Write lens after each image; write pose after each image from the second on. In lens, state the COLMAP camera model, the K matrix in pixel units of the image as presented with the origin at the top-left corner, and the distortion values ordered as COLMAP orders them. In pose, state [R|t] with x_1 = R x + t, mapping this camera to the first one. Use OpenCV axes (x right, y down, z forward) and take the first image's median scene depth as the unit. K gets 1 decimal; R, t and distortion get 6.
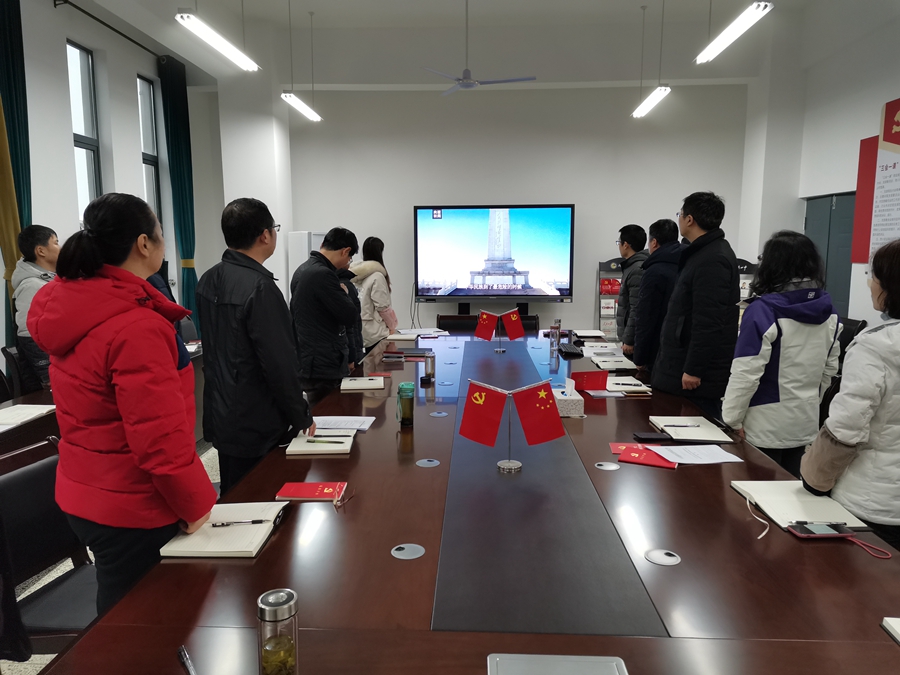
lens RADIAL K [[665.0, 0, 444.7], [0, 665.0, 333.5], [0, 0, 1]] dist [0.071482, -0.080125]
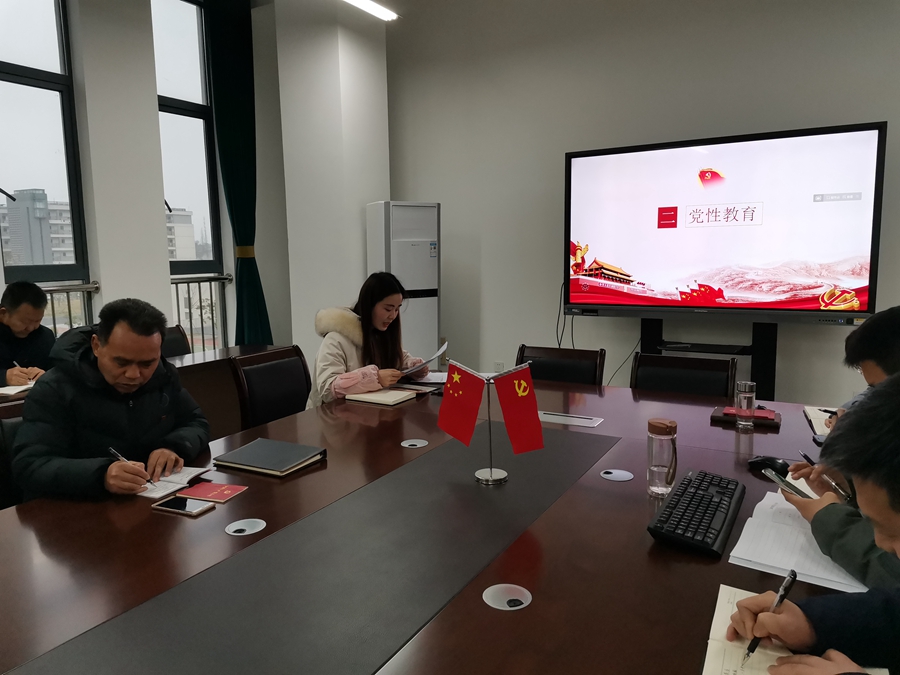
lens RADIAL K [[665.0, 0, 451.2], [0, 665.0, 339.1], [0, 0, 1]] dist [0.071482, -0.080125]
pose [[0.897333, 0.052989, -0.438161, 0.157543], [-0.043077, 0.998542, 0.032538, -0.048188], [0.439246, -0.010322, 0.898308, 0.498269]]
